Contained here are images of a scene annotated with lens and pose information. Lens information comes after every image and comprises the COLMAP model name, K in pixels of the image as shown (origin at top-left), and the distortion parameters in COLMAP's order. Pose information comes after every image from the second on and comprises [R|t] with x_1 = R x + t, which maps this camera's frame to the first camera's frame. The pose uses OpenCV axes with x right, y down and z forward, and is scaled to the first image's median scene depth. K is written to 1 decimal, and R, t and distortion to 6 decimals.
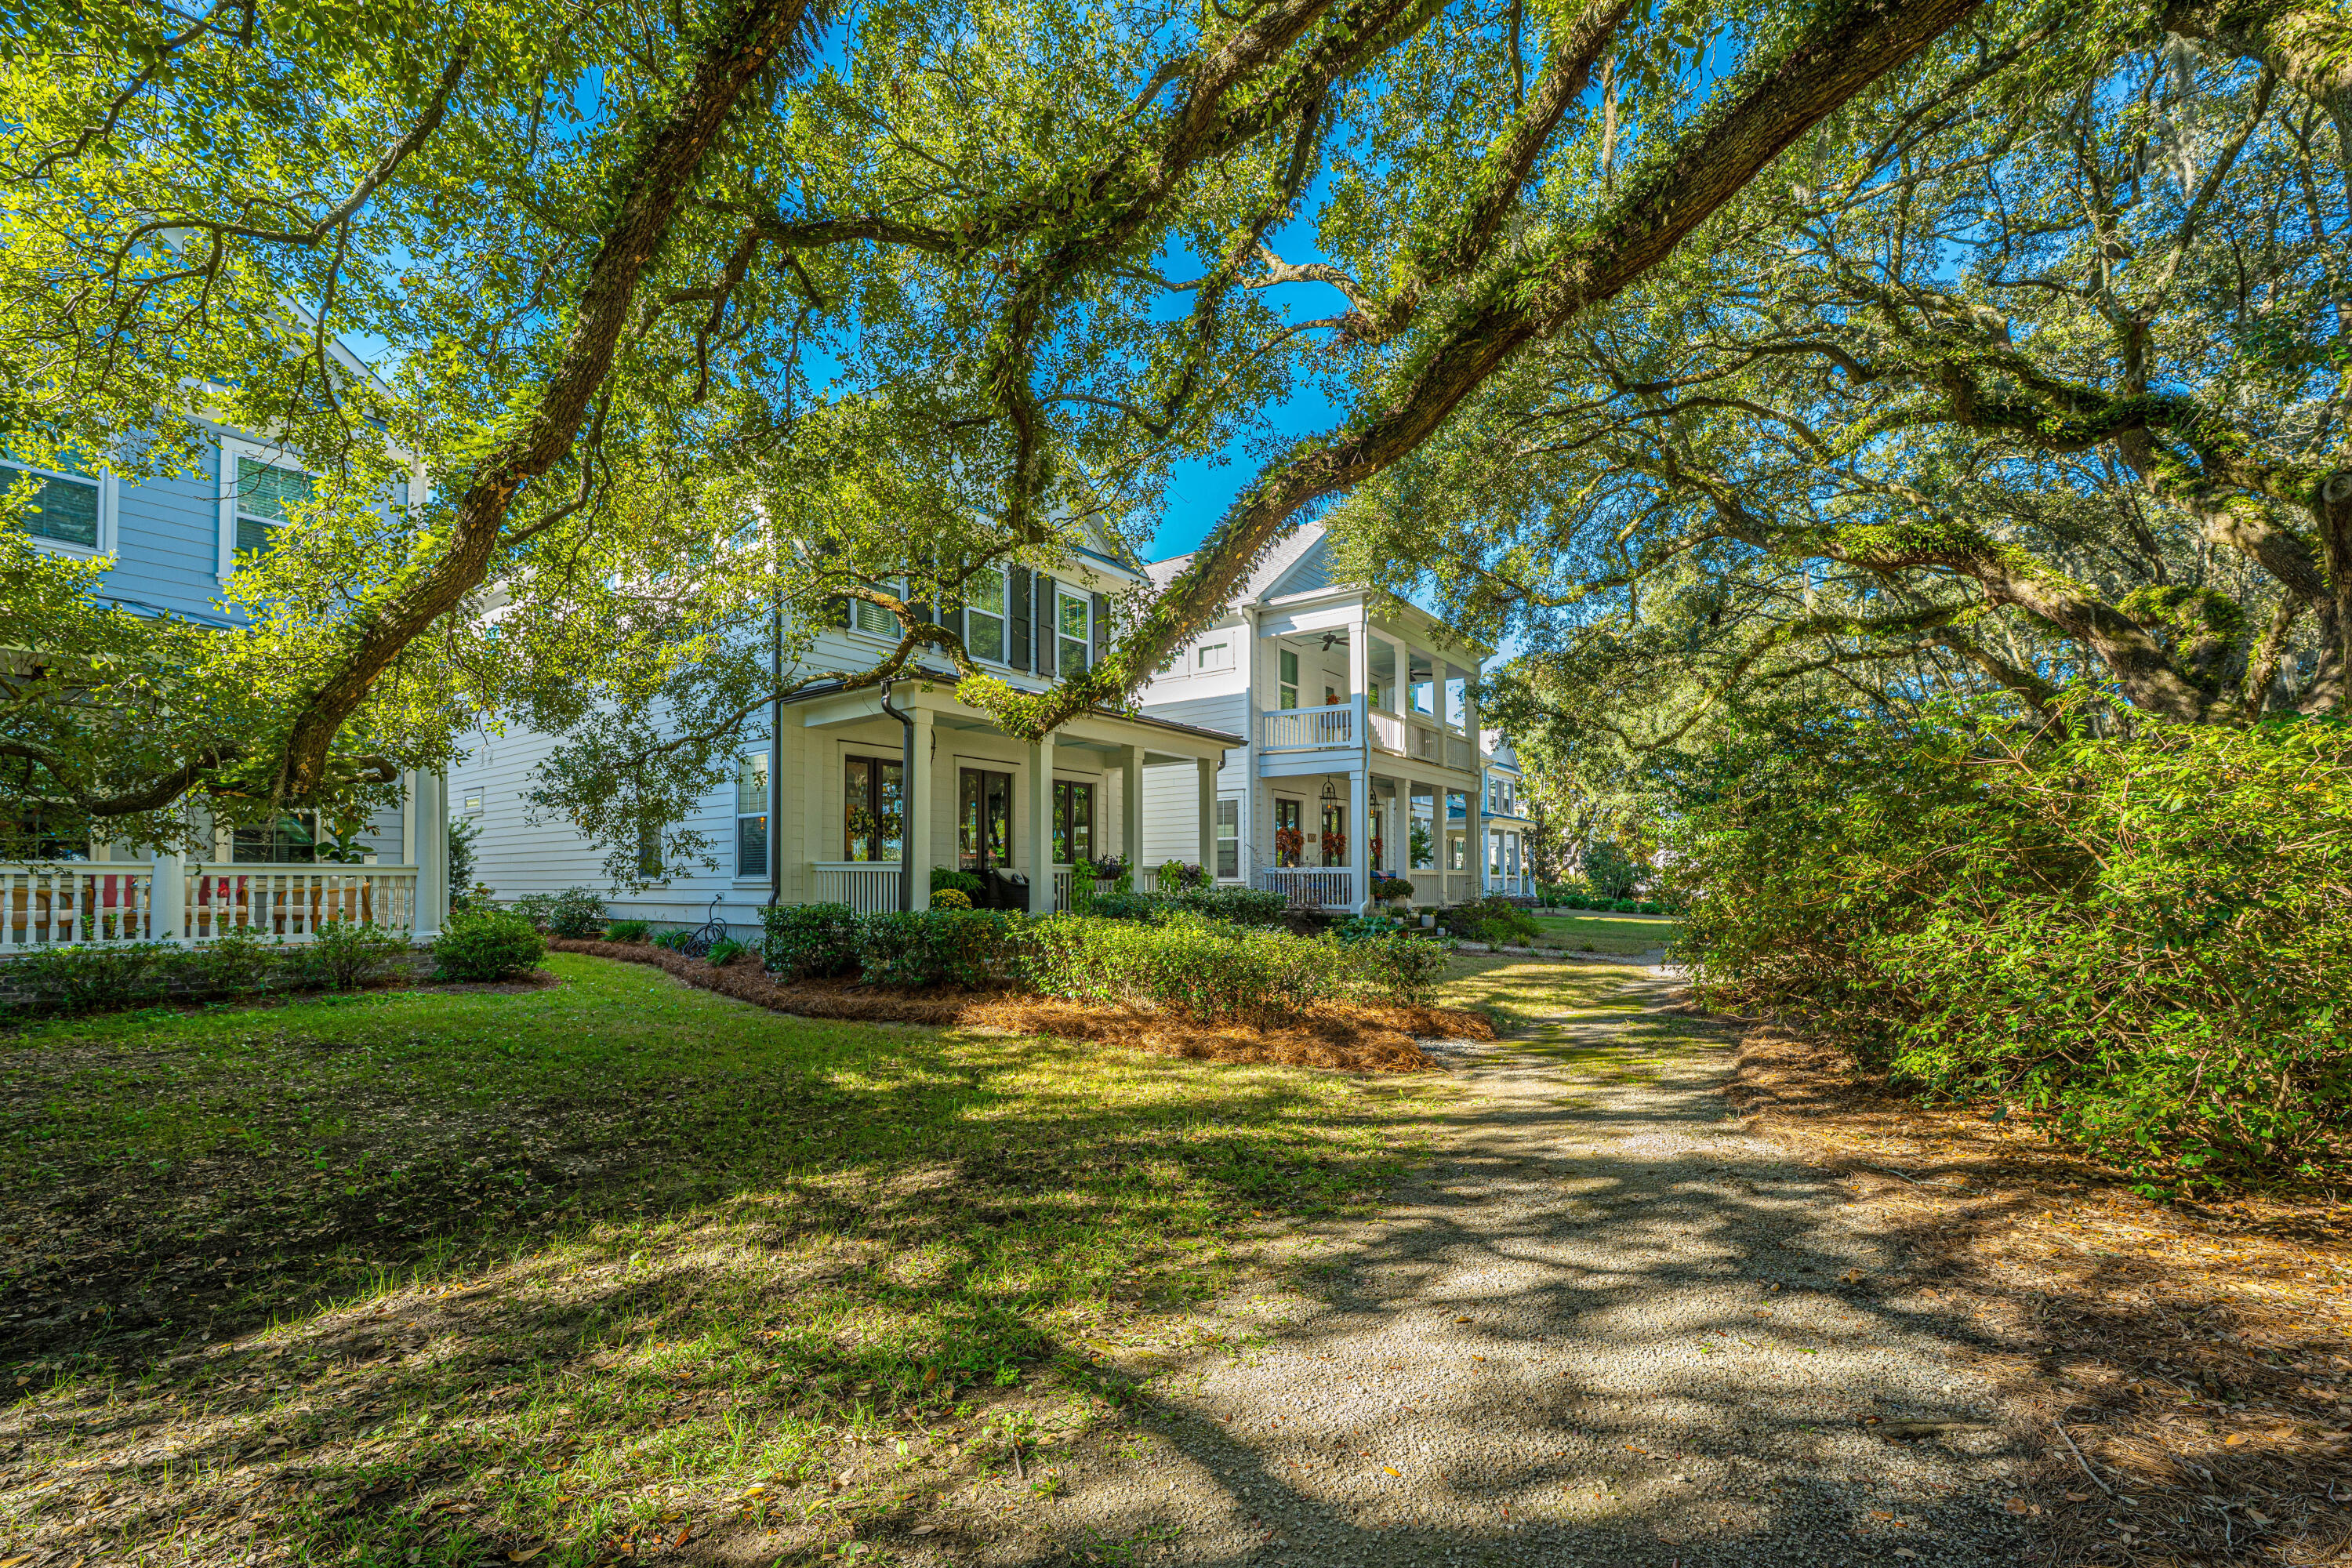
lens RADIAL K [[960.1, 0, 1189.4], [0, 960.1, 864.9], [0, 0, 1]] dist [-0.000557, 0.000237]
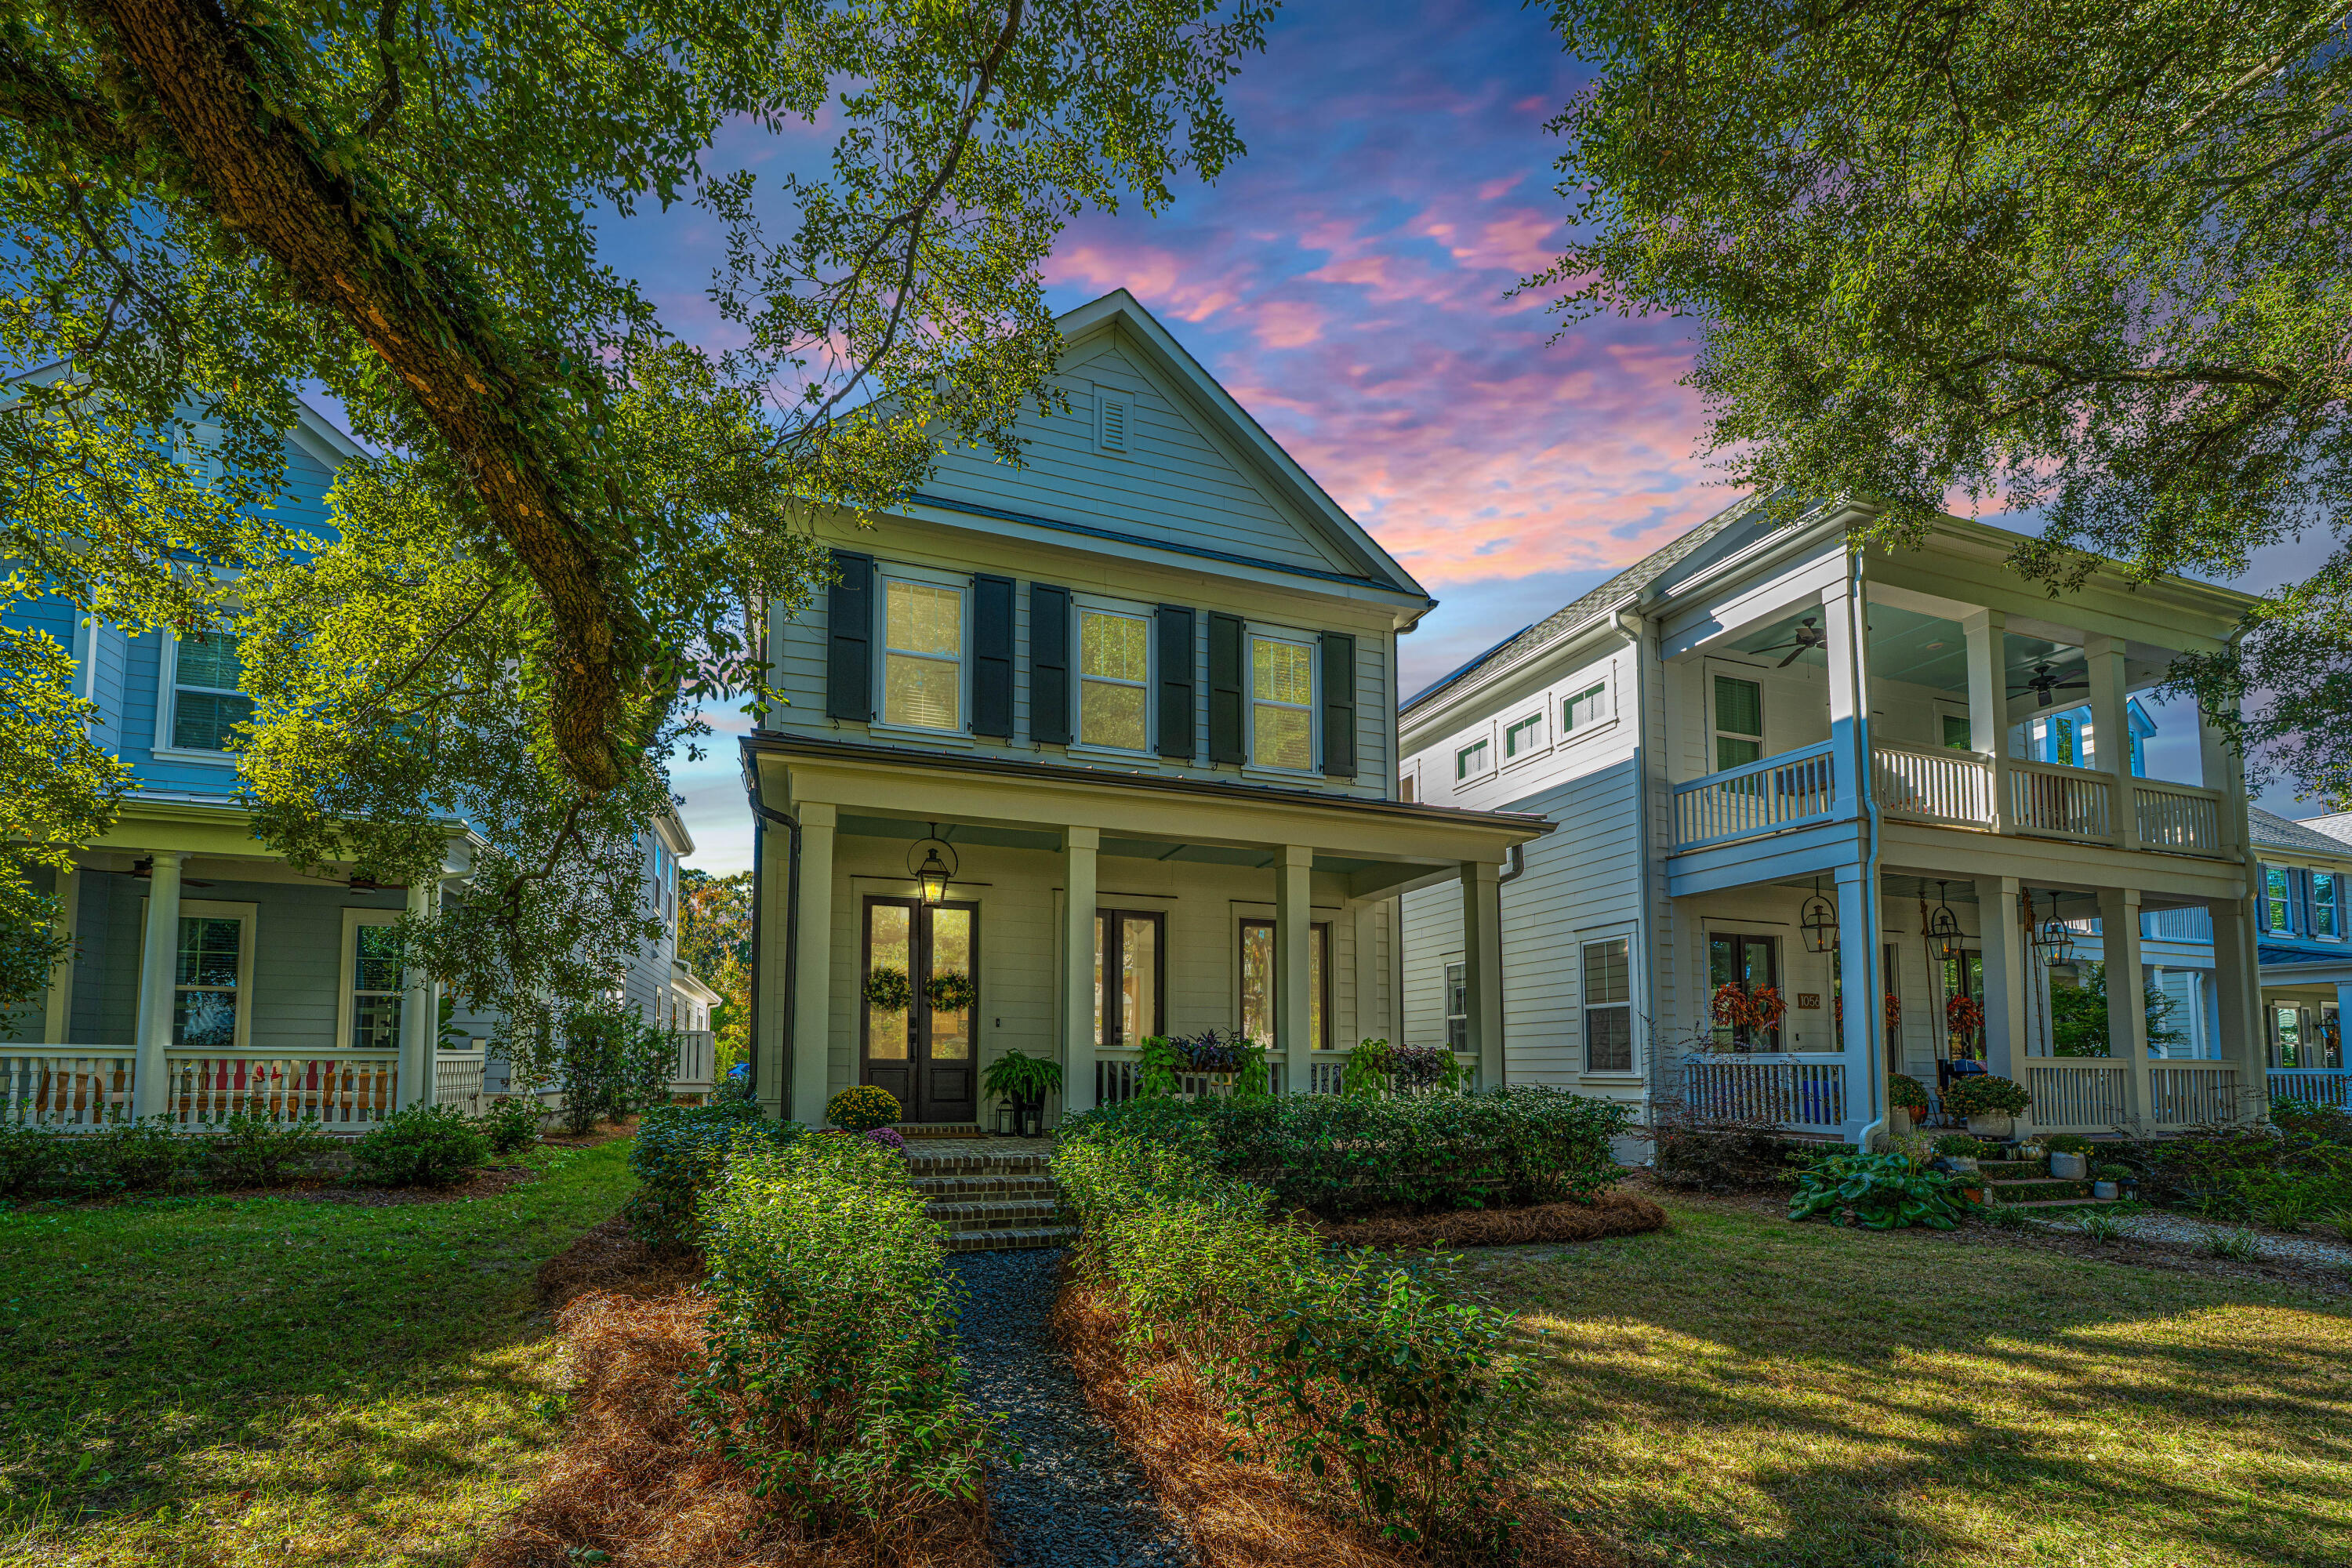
lens RADIAL K [[1009.1, 0, 1148.0], [0, 1009.1, 998.4], [0, 0, 1]] dist [0.002992, -0.001025]
pose [[0.821601, -0.032473, -0.569138, 0.299677], [0.001093, 0.998464, -0.055392, 0.005964], [0.570062, 0.044888, 0.820374, 0.604273]]
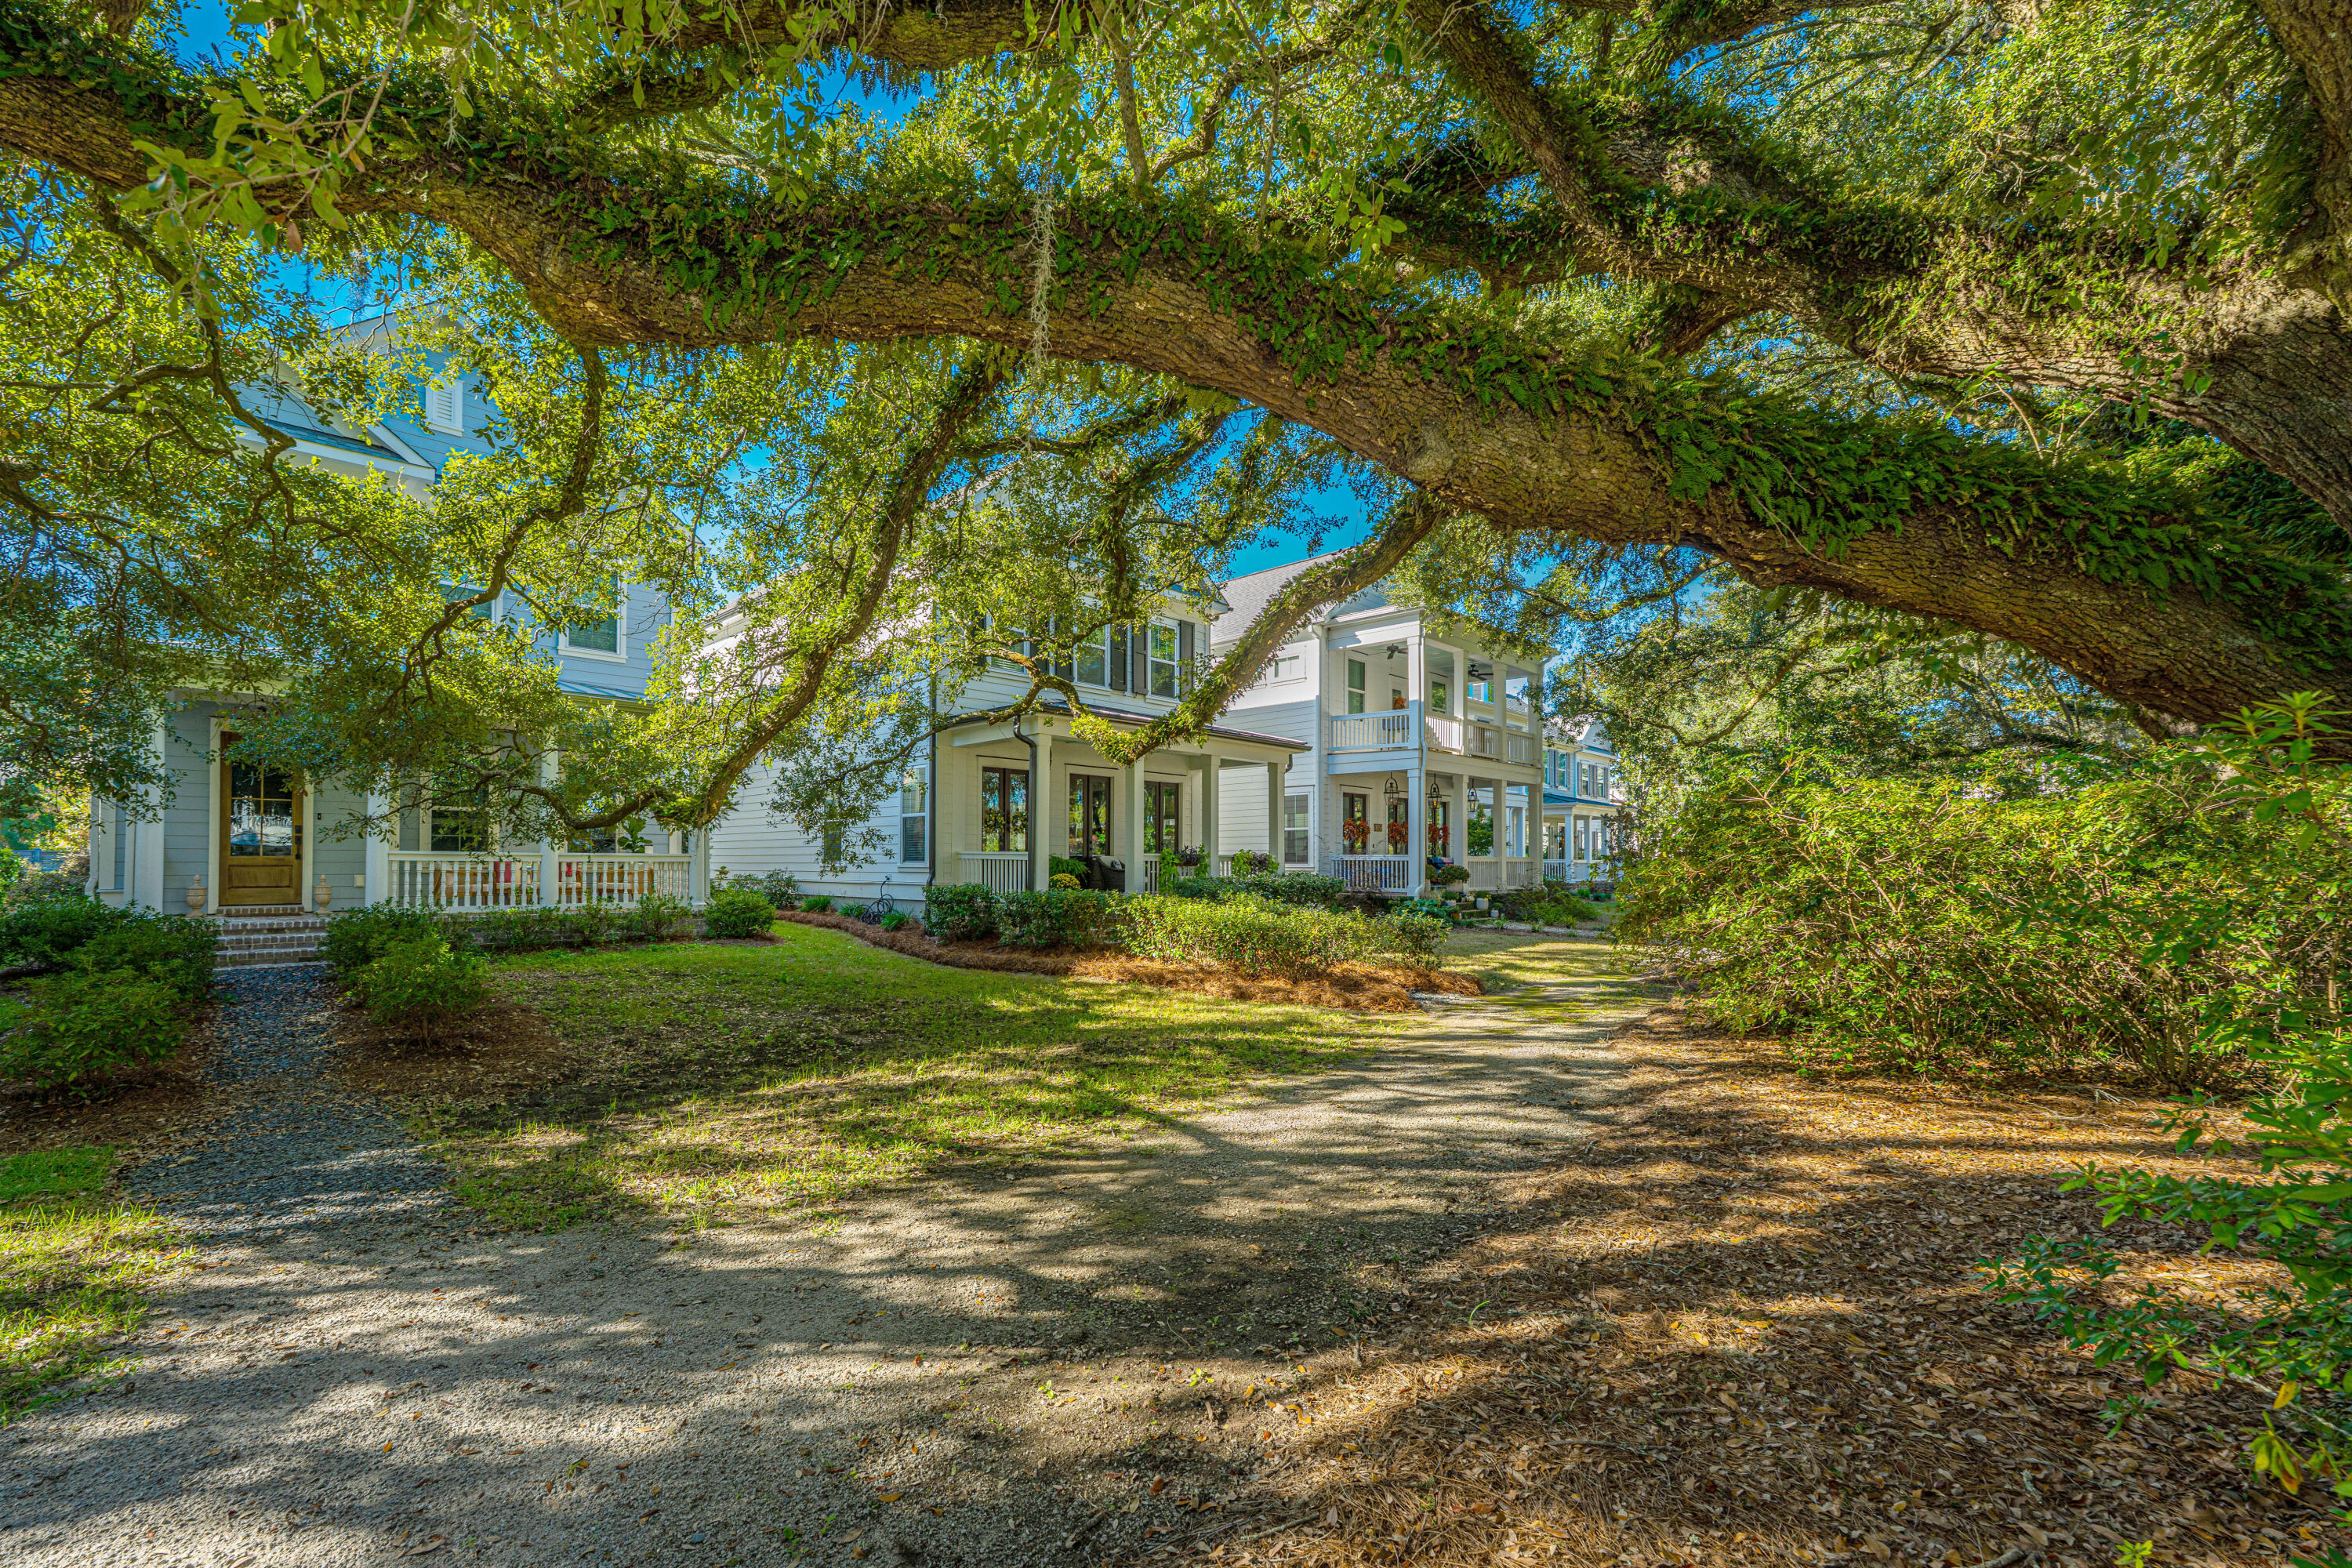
lens RADIAL K [[960.1, 0, 1138.3], [0, 960.1, 850.9], [0, 0, 1]] dist [-0.000557, 0.000237]
pose [[0.988017, 0.002892, -0.154320, 0.051437], [-0.002007, 0.999981, 0.005890, -0.014291], [0.154334, -0.005510, 0.988003, -0.276970]]
